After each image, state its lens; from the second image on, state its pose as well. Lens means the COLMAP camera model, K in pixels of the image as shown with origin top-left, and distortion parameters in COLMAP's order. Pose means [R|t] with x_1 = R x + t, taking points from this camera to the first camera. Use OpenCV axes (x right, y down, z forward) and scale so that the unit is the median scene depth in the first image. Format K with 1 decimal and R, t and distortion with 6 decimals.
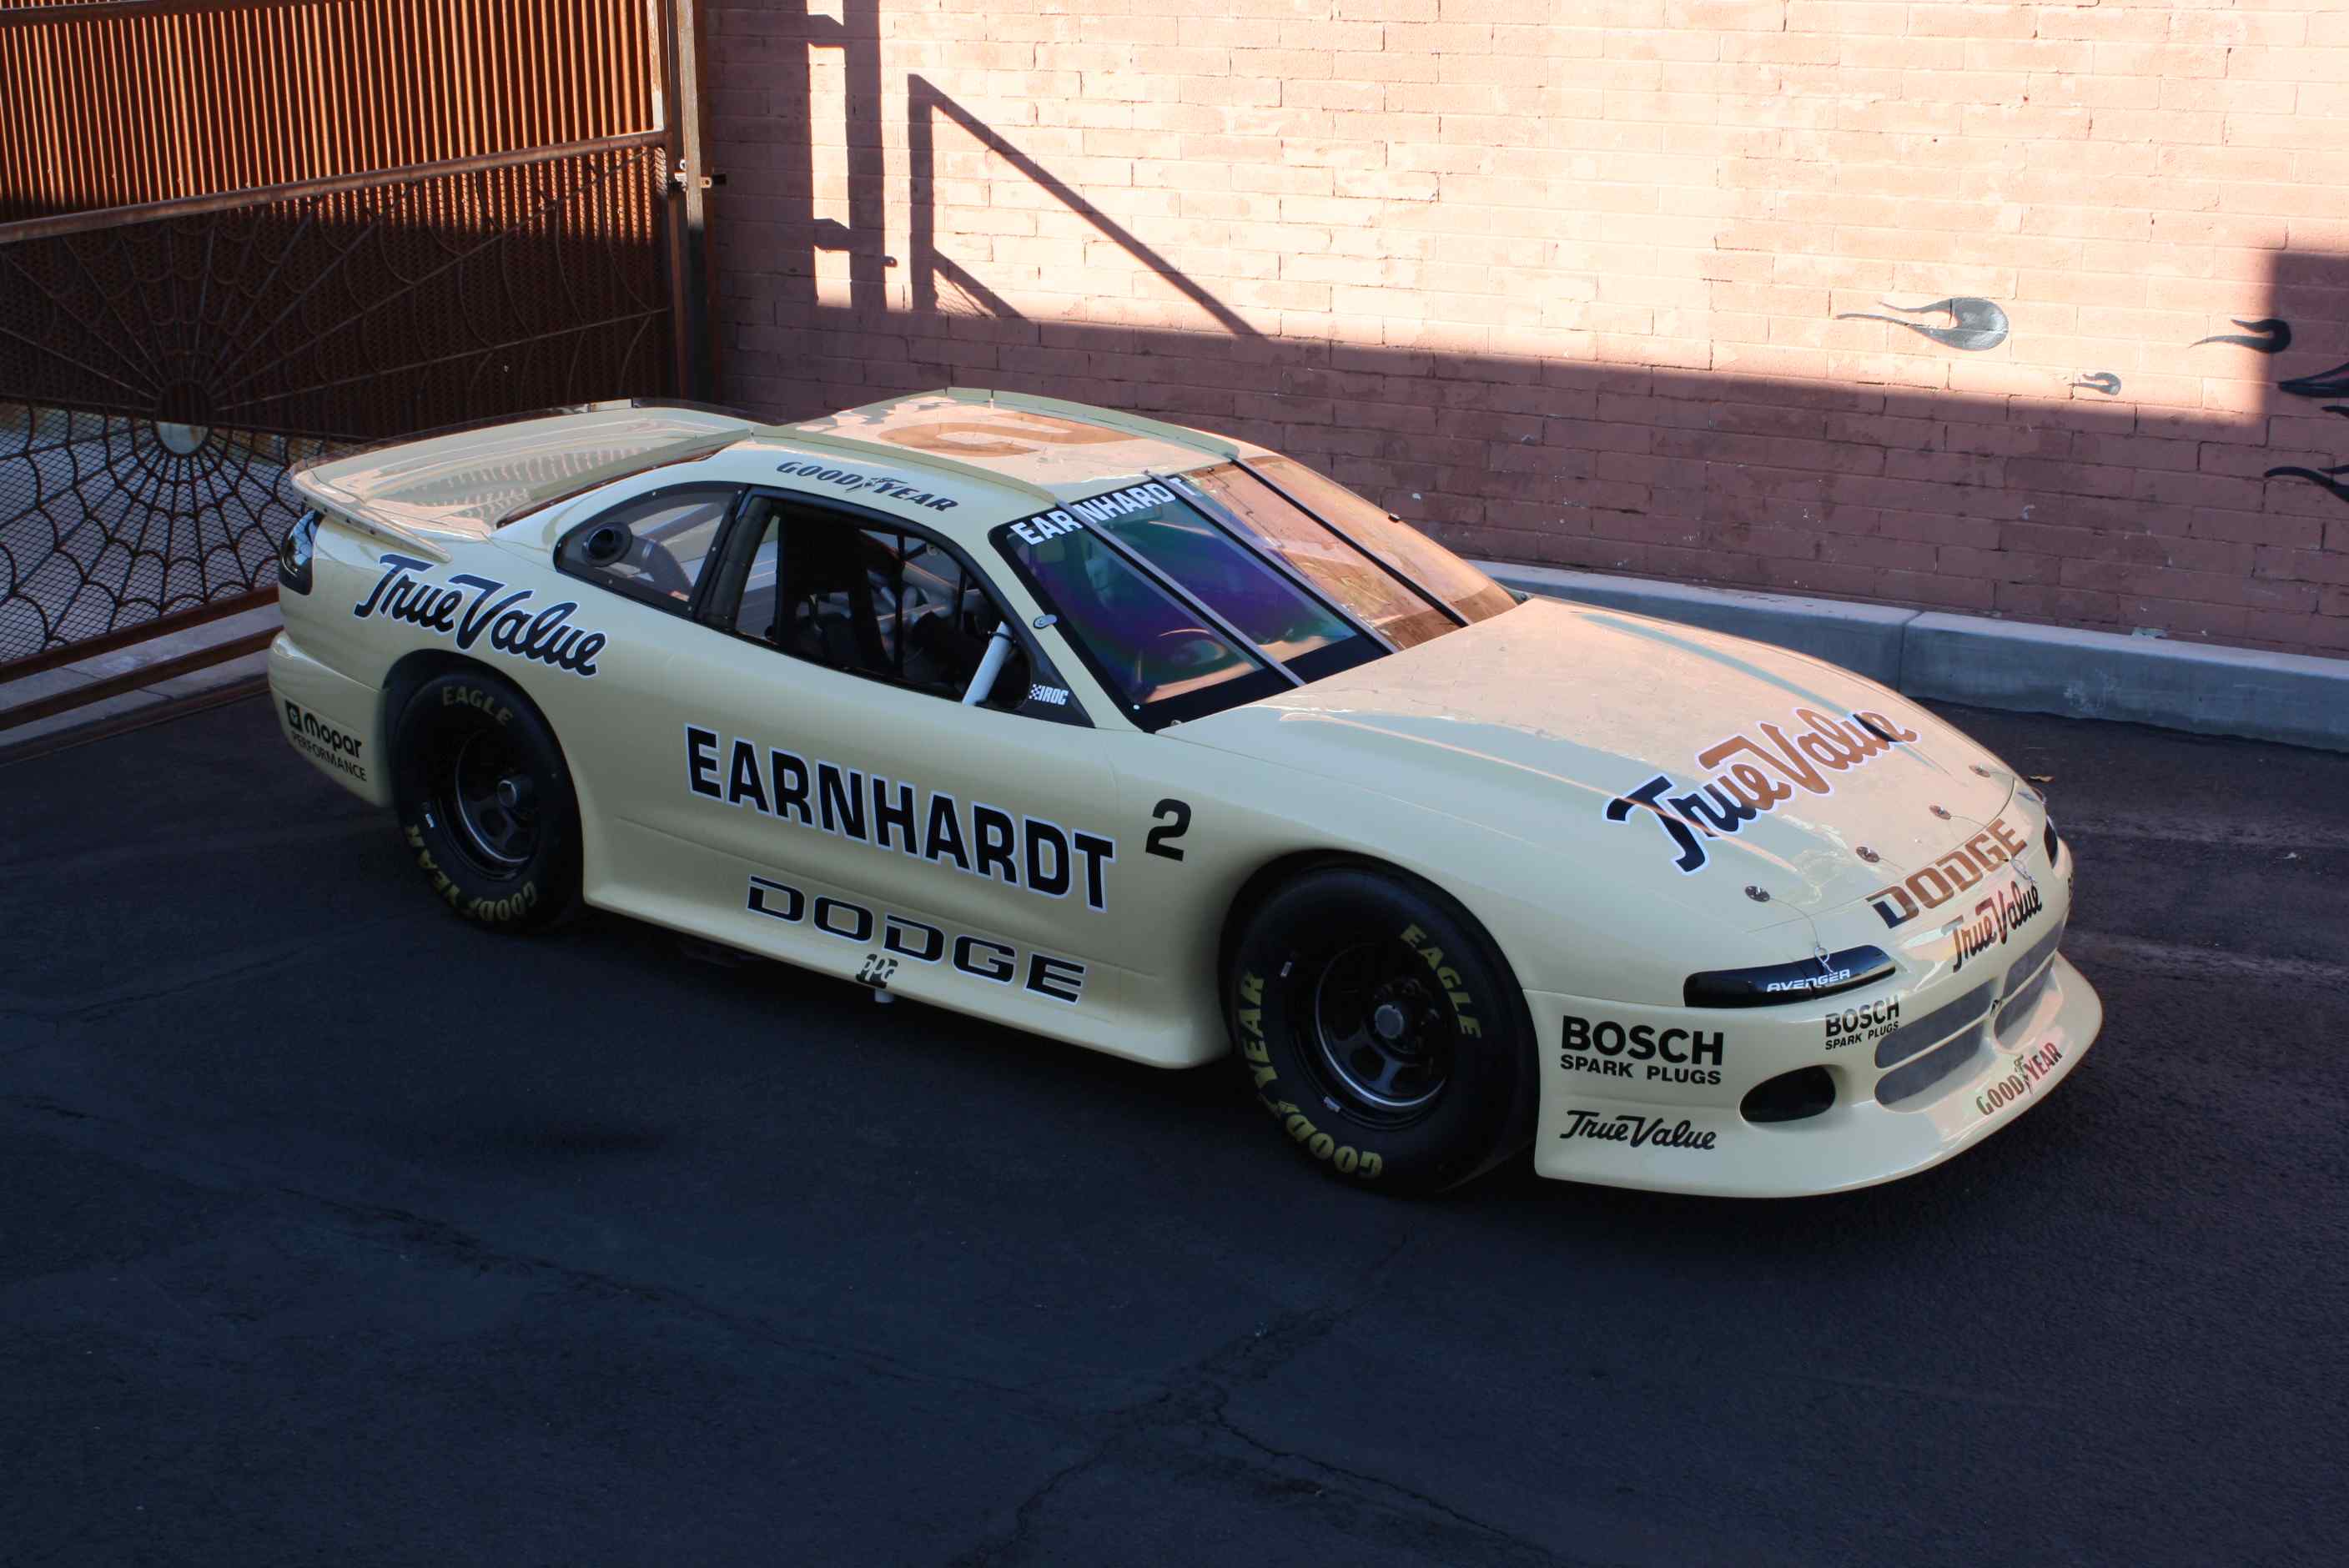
lens RADIAL K [[3098.4, 0, 1184.3], [0, 3098.4, 774.0], [0, 0, 1]] dist [-0.061133, 0.000000]
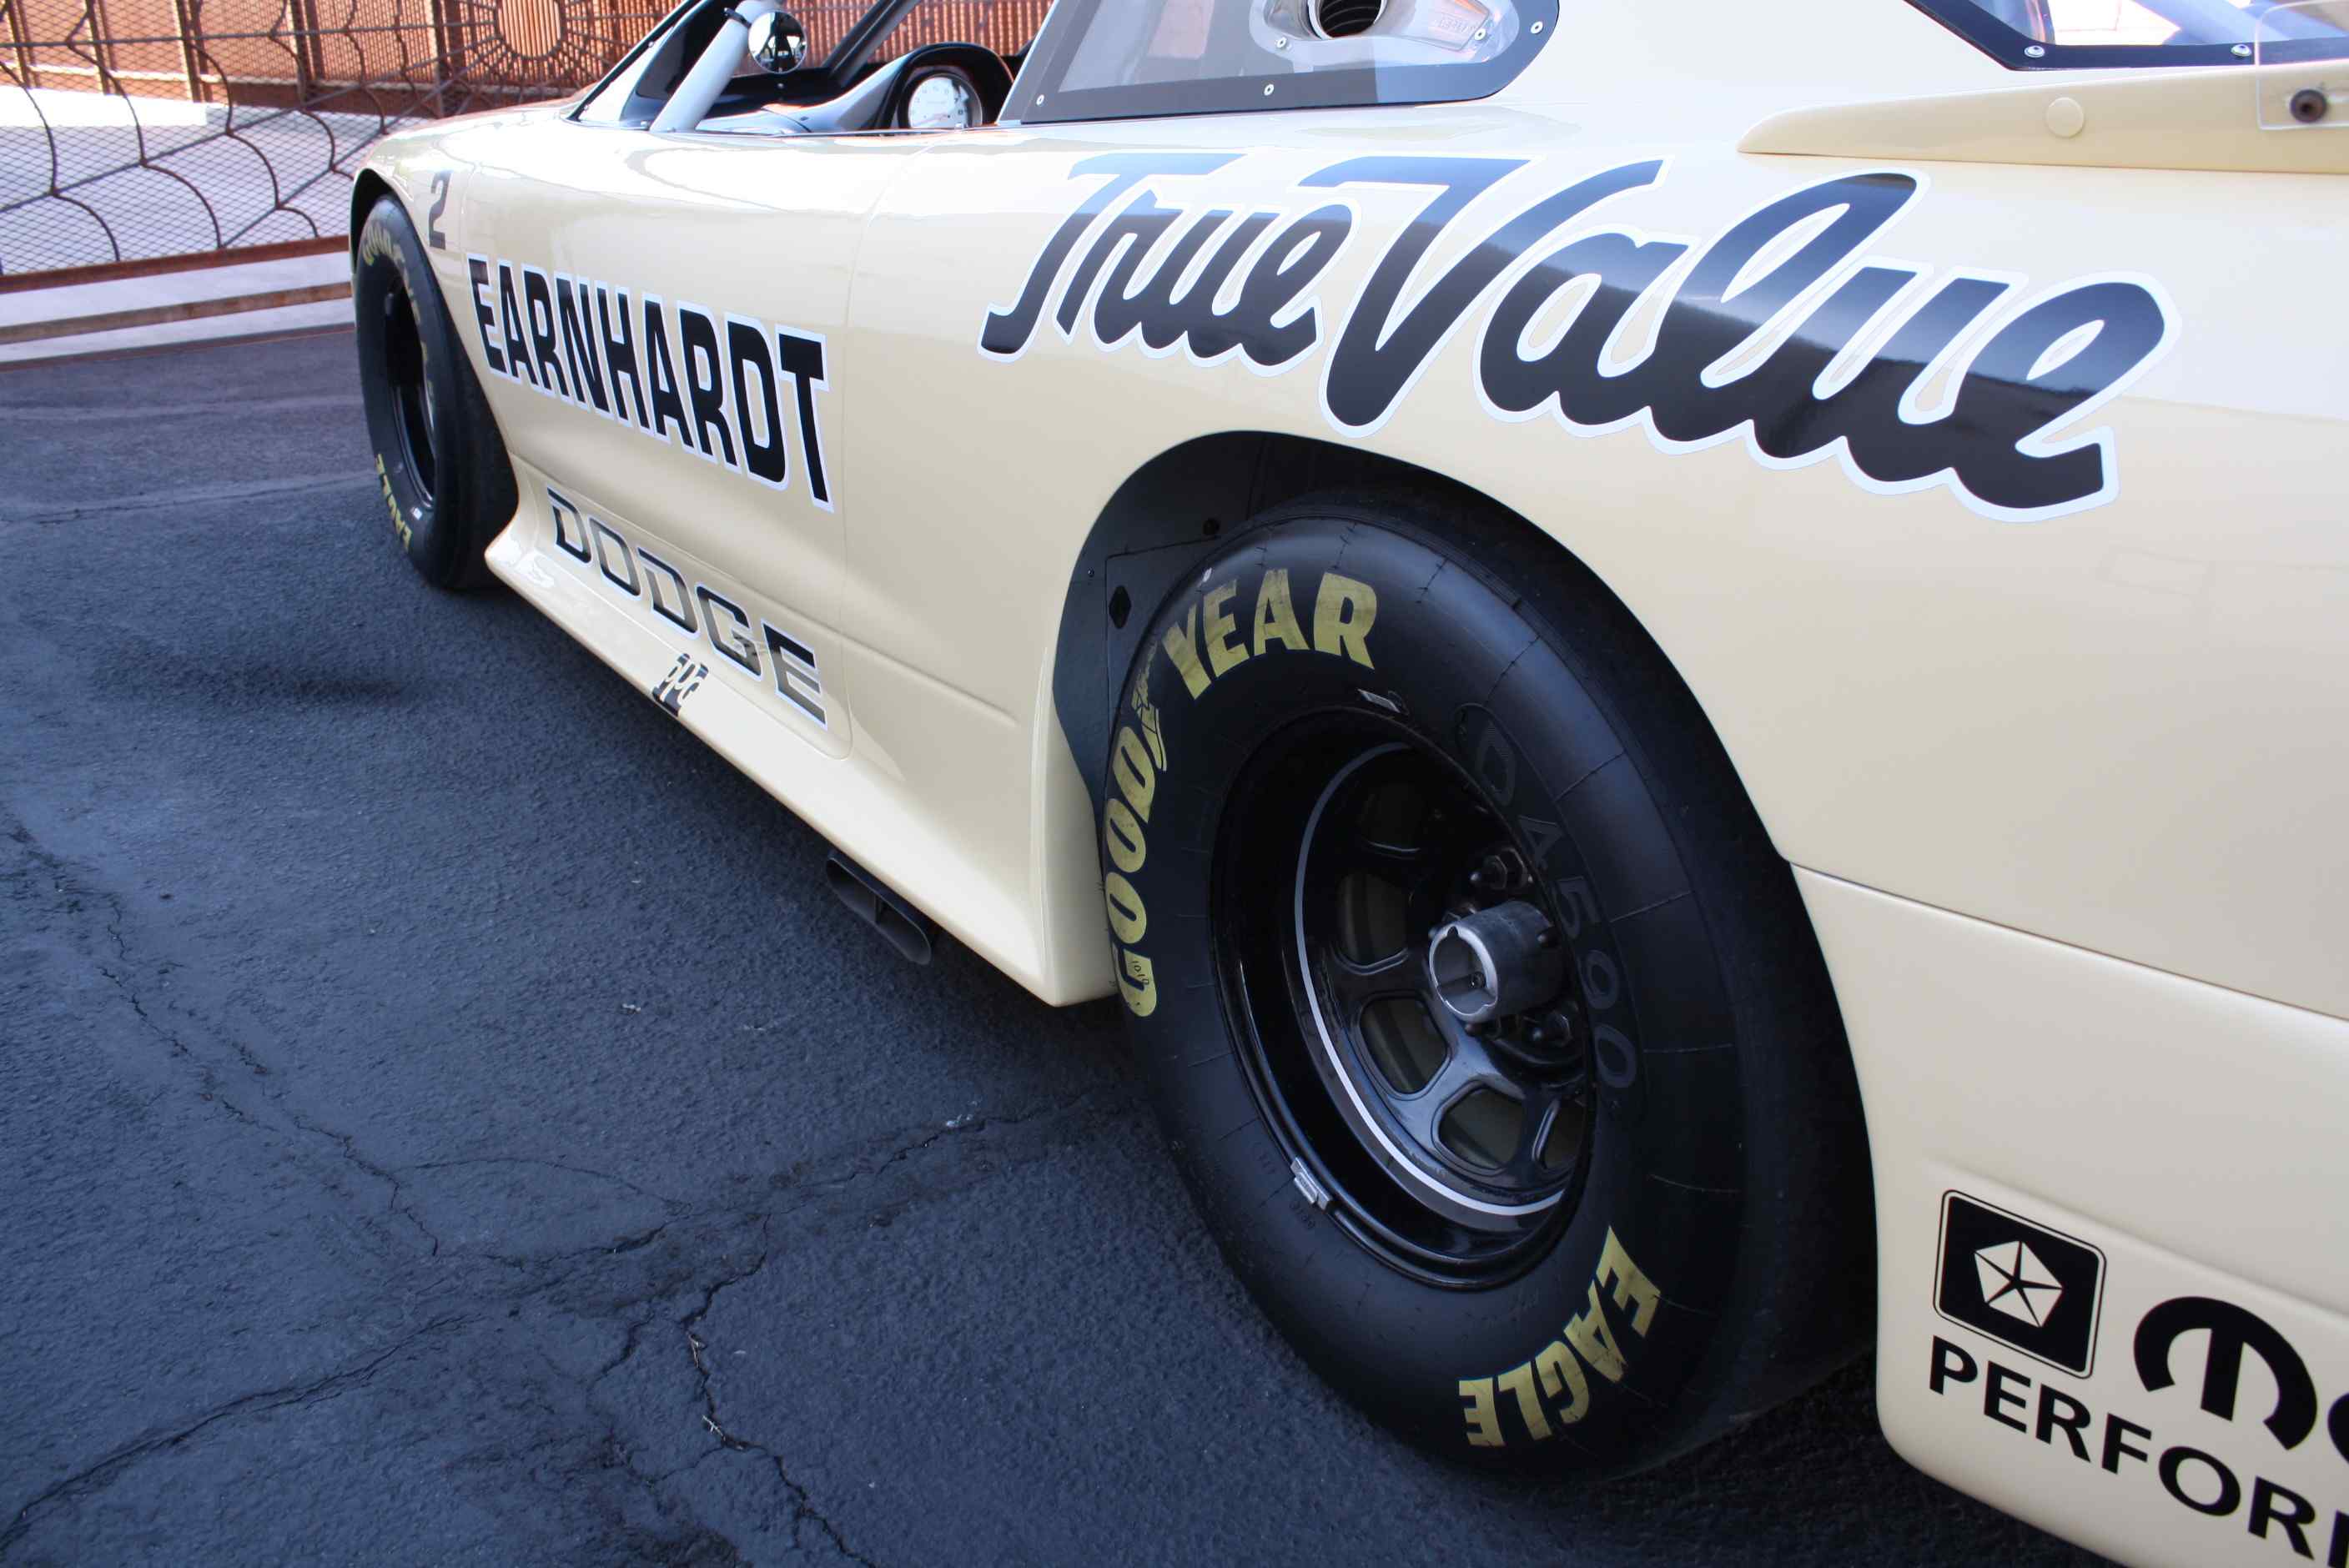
lens RADIAL K [[1987.3, 0, 1181.8], [0, 1987.3, 767.4], [0, 0, 1]] dist [-0.150827, 0.118808]
pose [[0.959443, 0.102854, -0.262471, 0.083993], [-0.078646, 0.991757, 0.101154, 0.051724], [0.270711, -0.076409, 0.959623, 0.418911]]
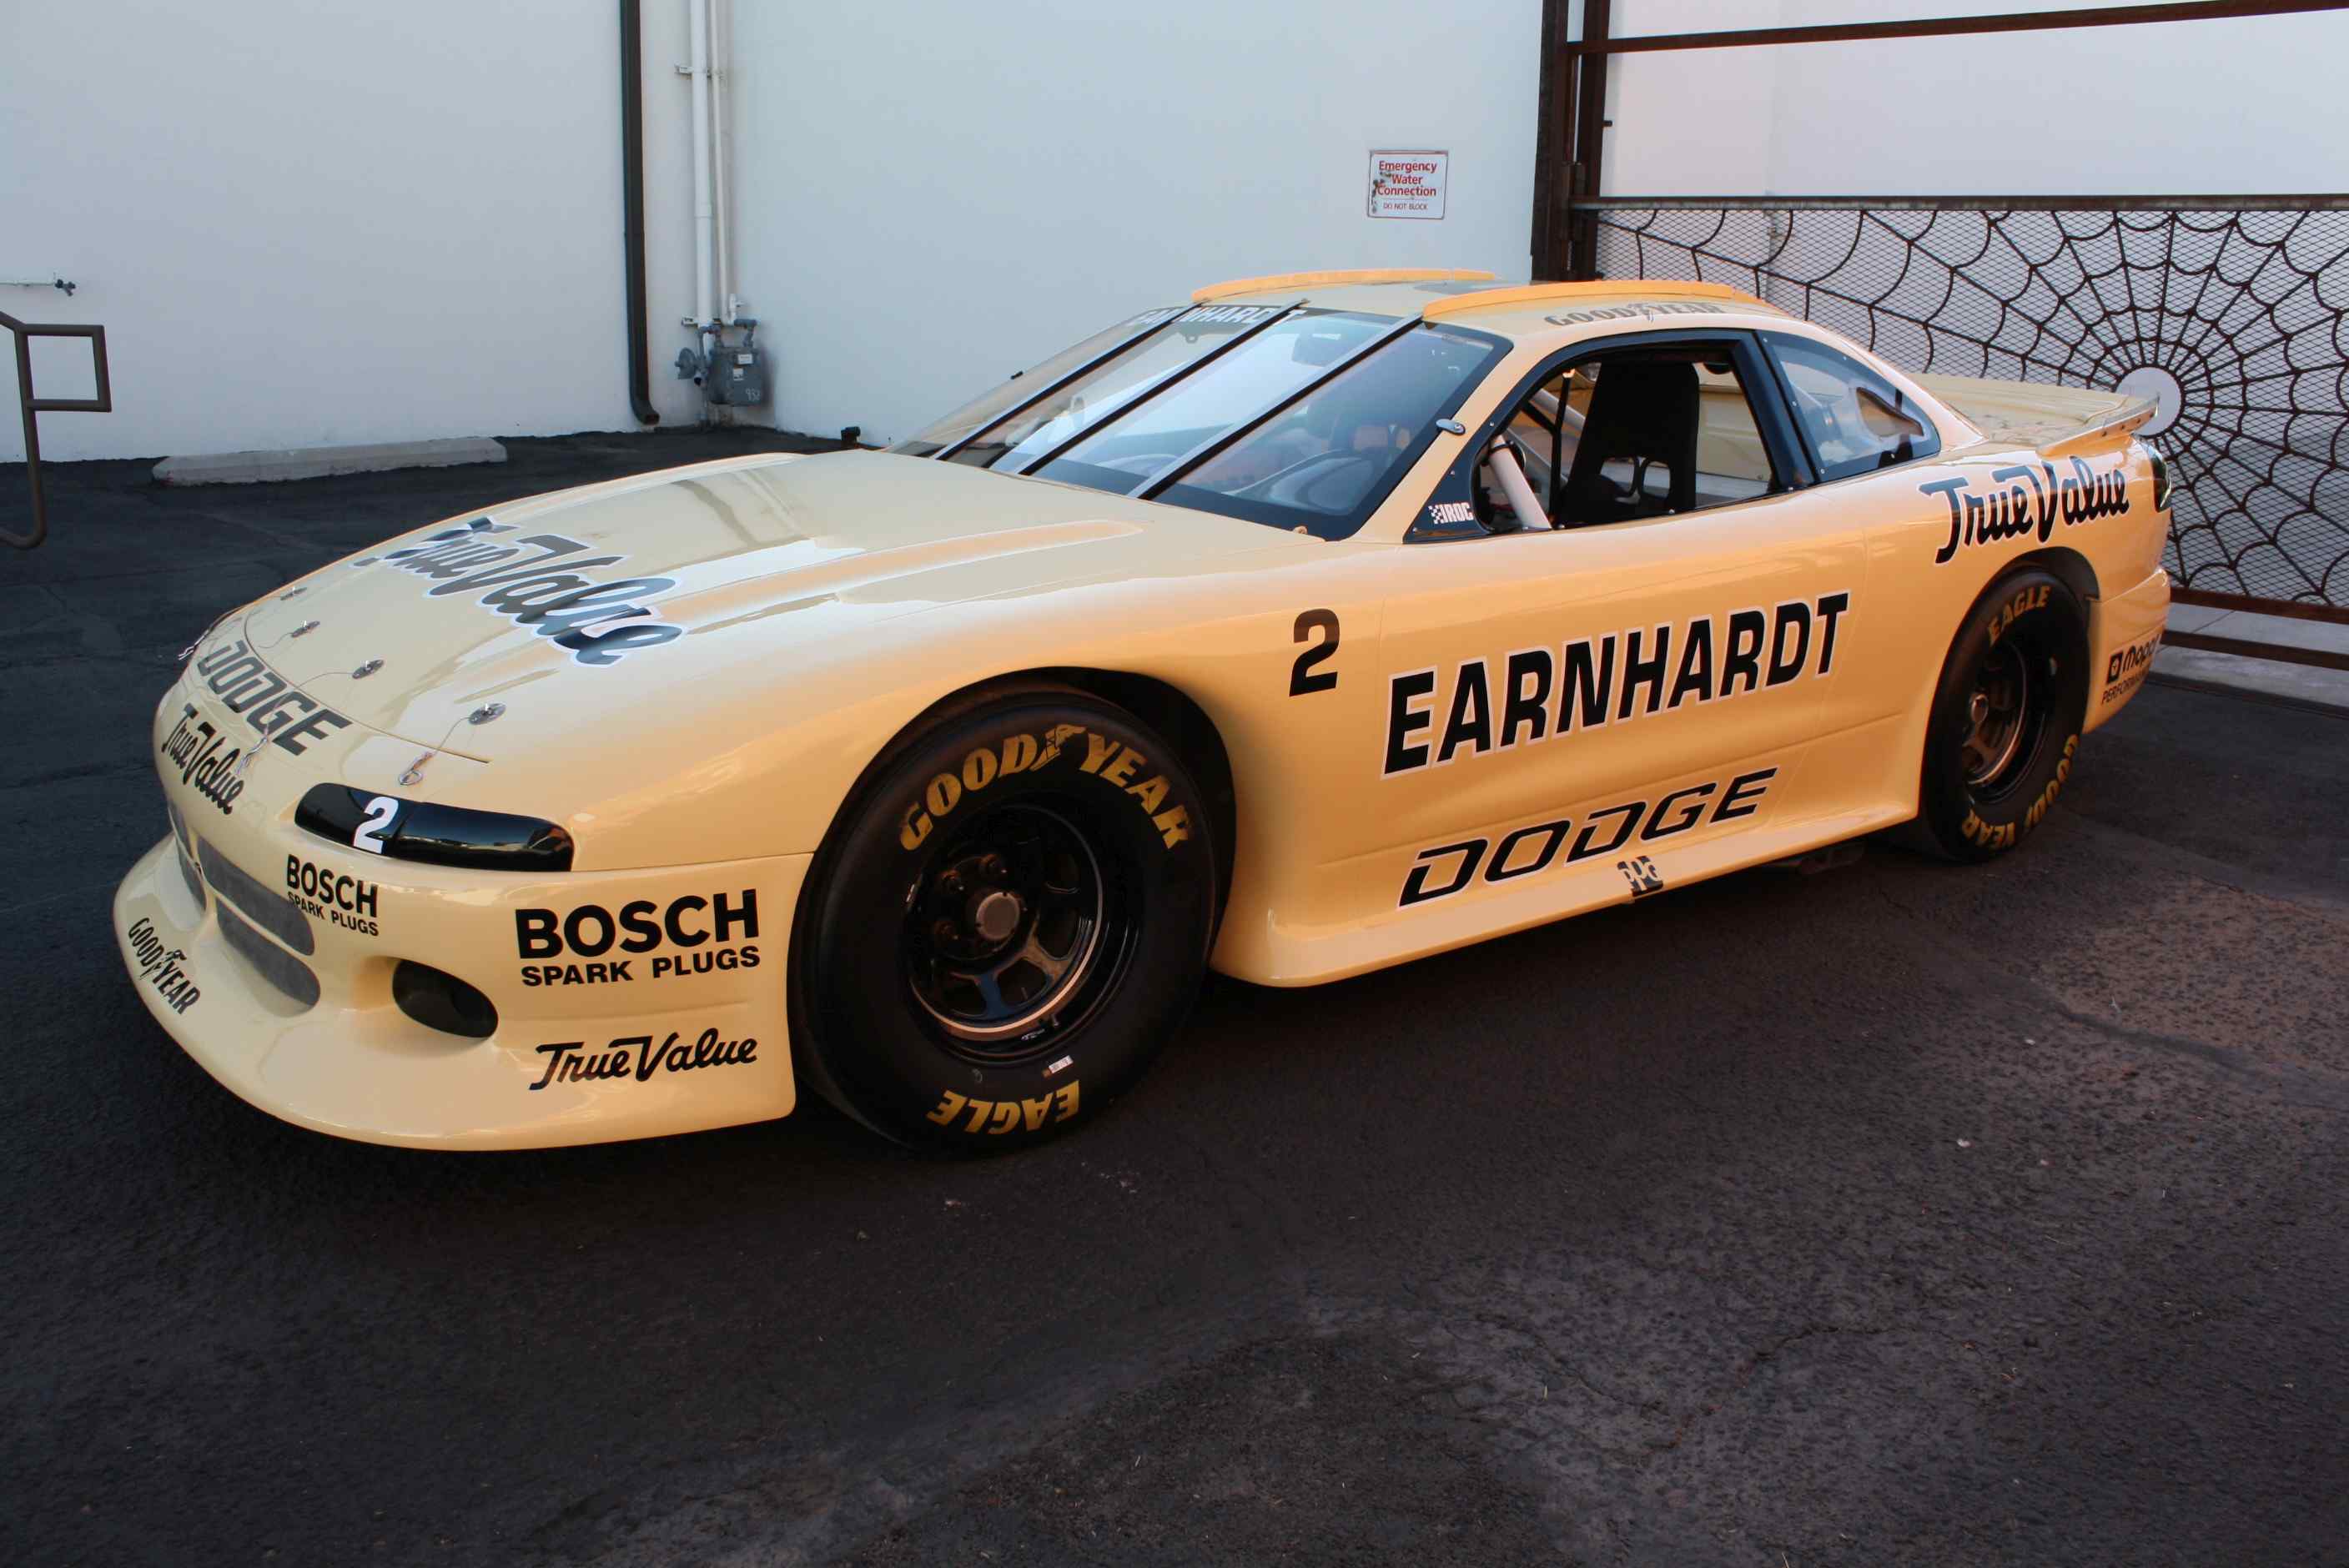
lens RADIAL K [[1984.7, 0, 1204.4], [0, 1984.7, 796.4], [0, 0, 1]] dist [-0.160651, 0.133519]
pose [[0.213706, -0.262725, 0.940907, -0.427751], [0.245082, 0.946773, 0.208698, -0.044937], [-0.945656, 0.185999, 0.266720, 0.623300]]
